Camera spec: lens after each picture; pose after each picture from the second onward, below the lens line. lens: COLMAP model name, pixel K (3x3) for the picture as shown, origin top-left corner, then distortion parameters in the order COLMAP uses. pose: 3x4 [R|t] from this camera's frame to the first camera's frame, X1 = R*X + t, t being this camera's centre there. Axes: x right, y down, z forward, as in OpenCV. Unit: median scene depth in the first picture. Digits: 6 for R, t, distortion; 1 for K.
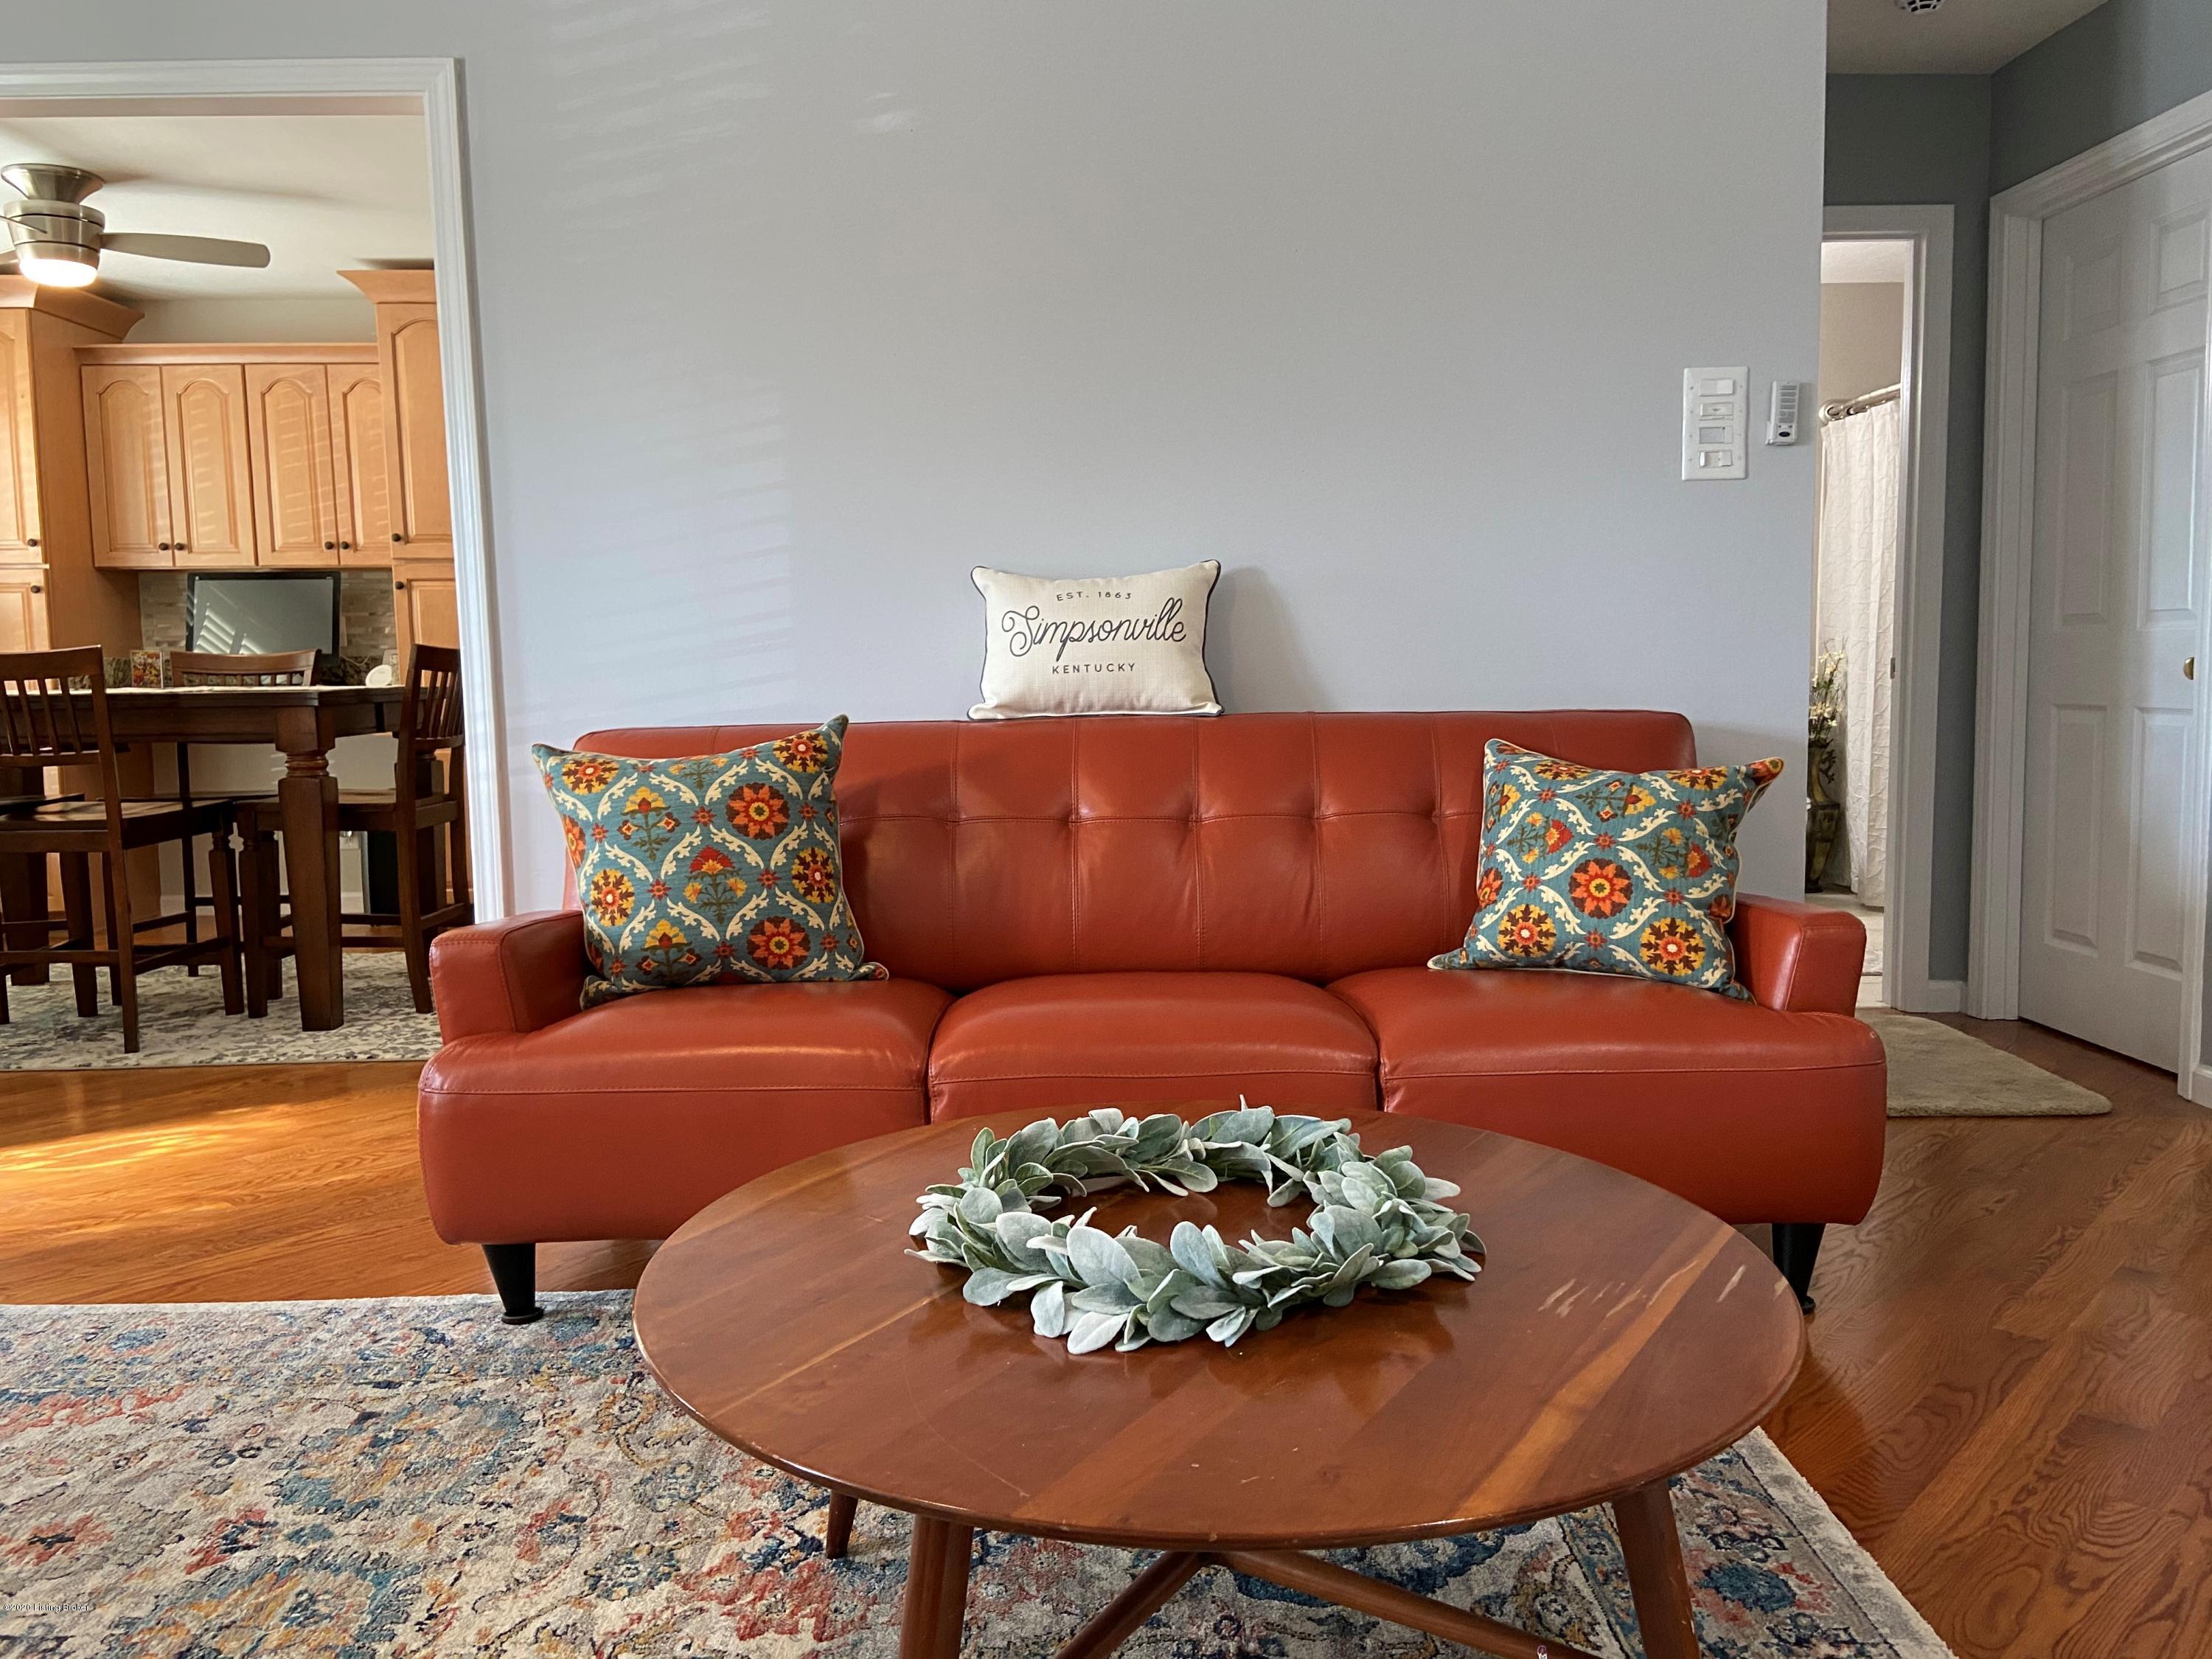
lens RADIAL K [[1729.8, 0, 1103.0], [0, 1729.8, 817.3], [0, 0, 1]] dist [0.003930, -0.029693]
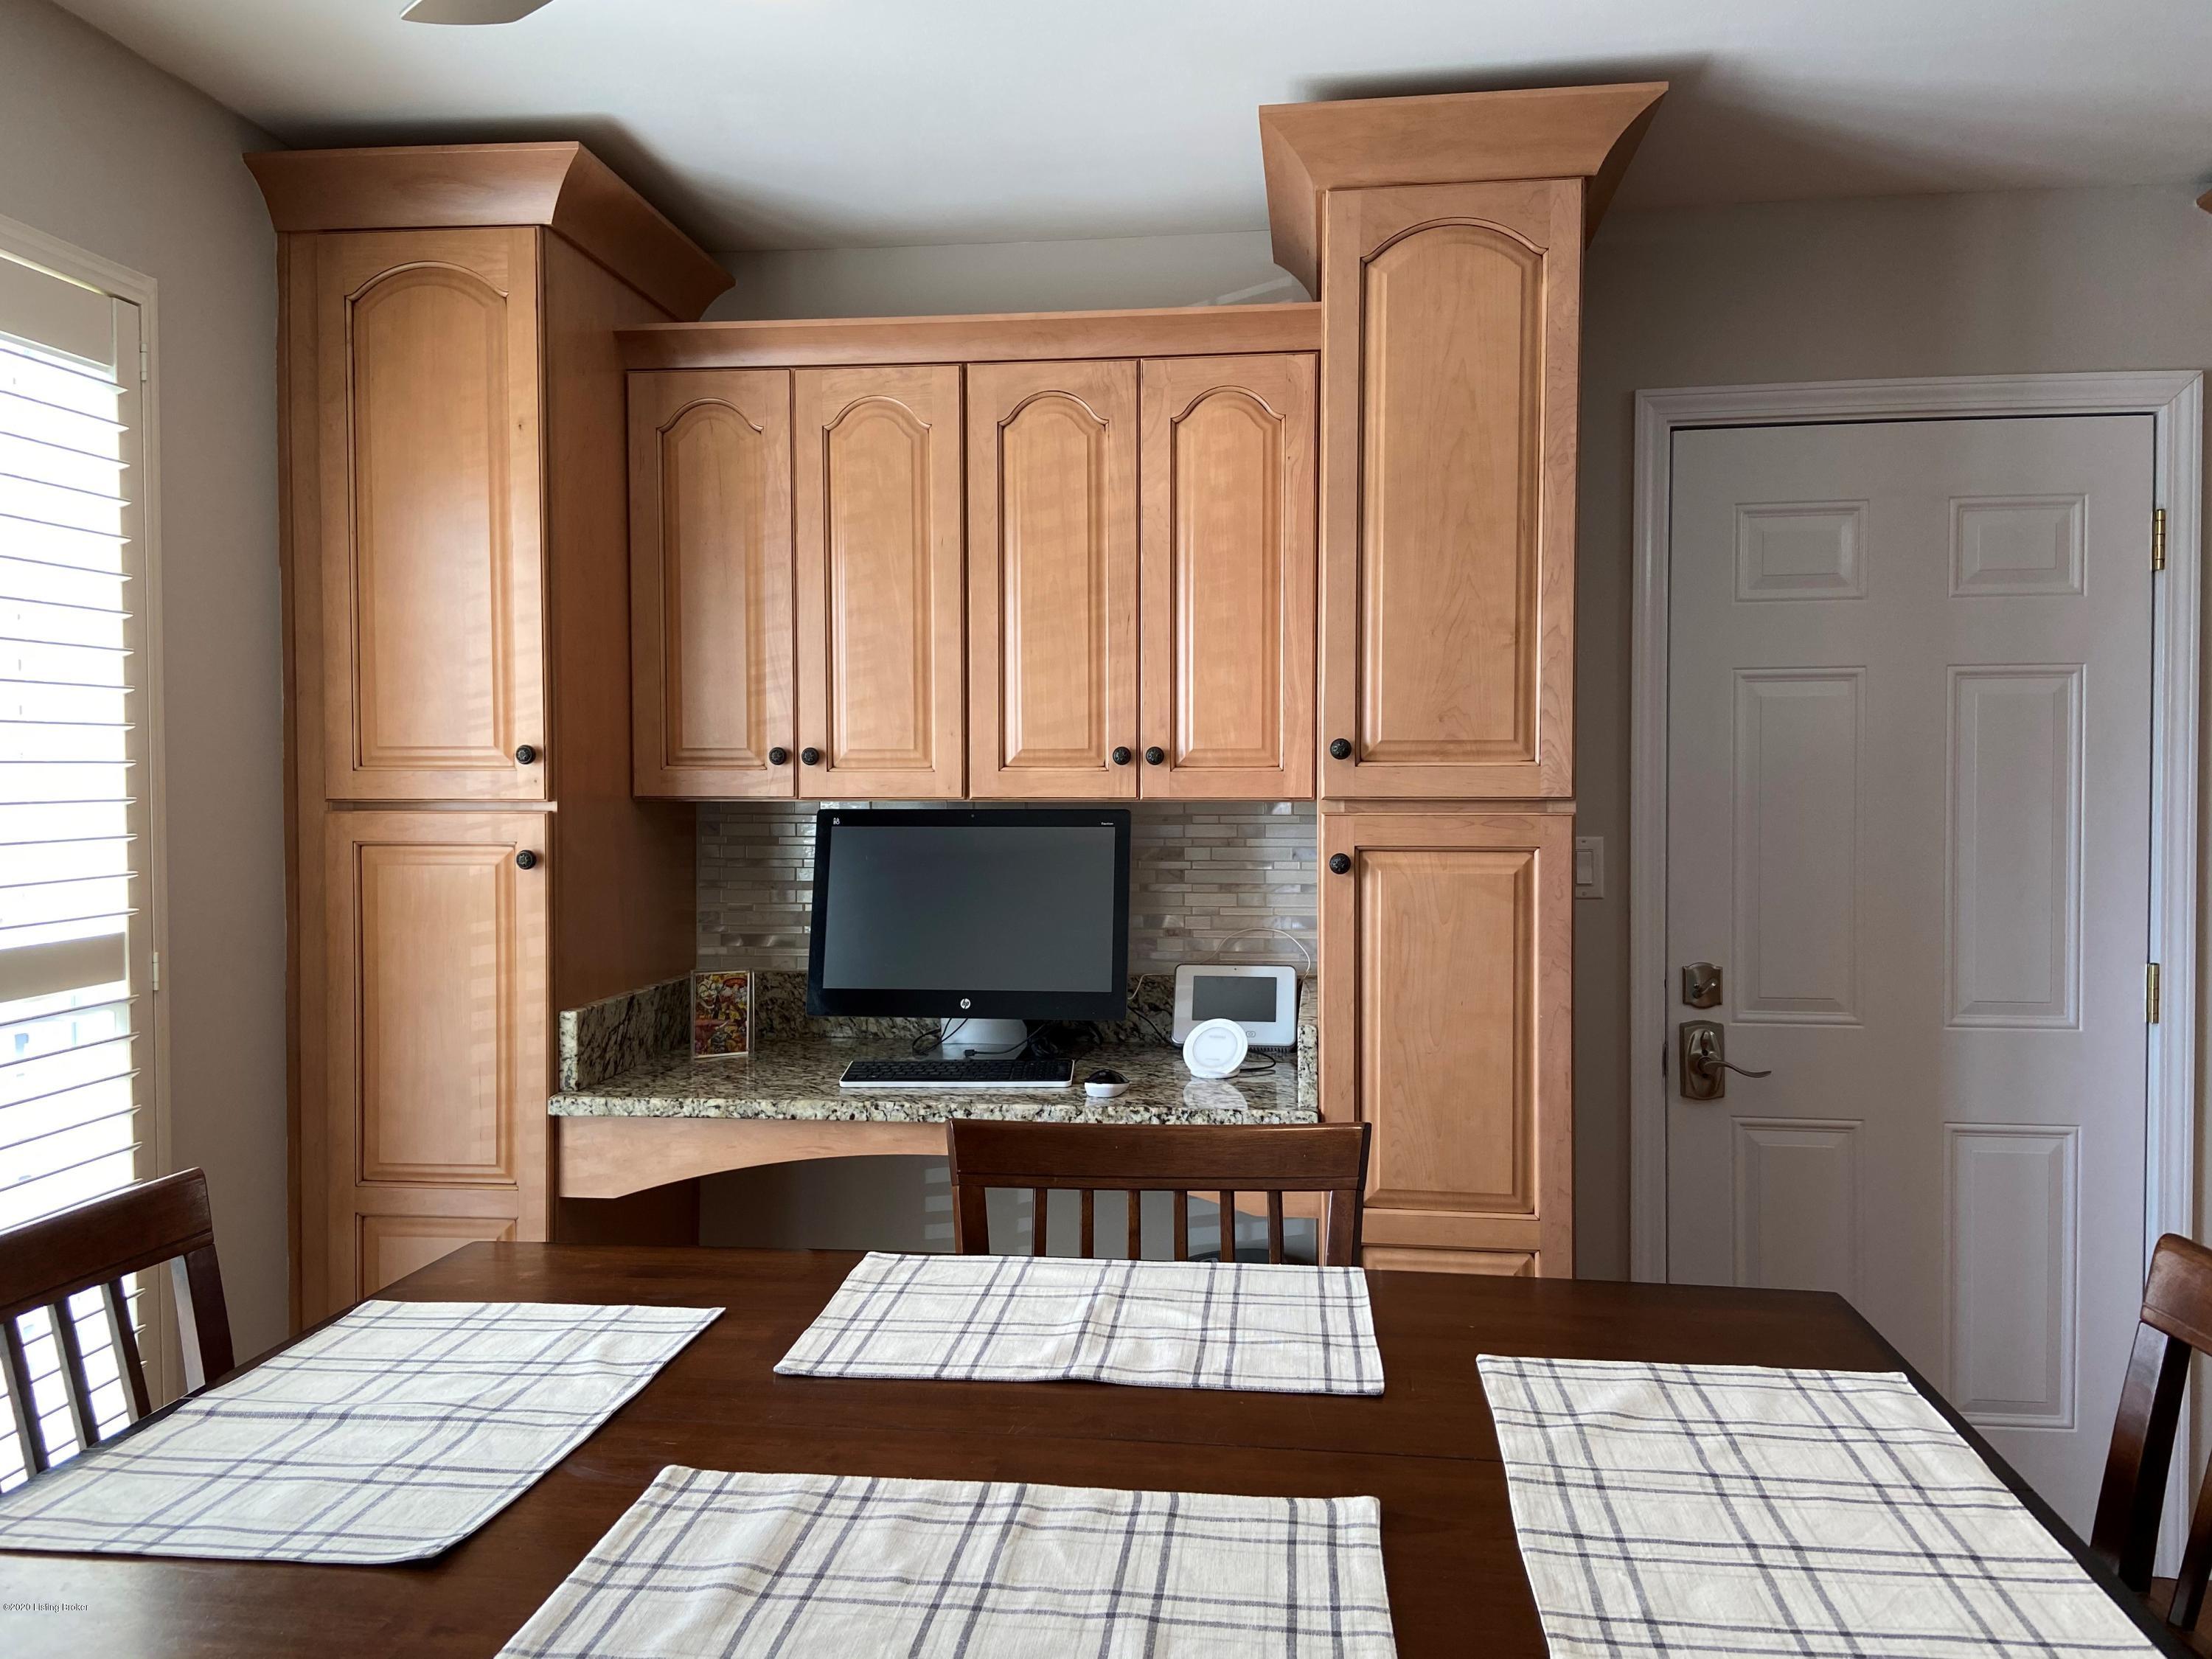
lens RADIAL K [[1729.8, 0, 1112.1], [0, 1729.8, 838.6], [0, 0, 1]] dist [0.003930, -0.029693]
pose [[0.985898, 0.017448, -0.166433, -0.380424], [-0.028135, 0.997675, -0.062072, -0.109034], [0.164963, 0.065879, 0.984097, 0.563550]]
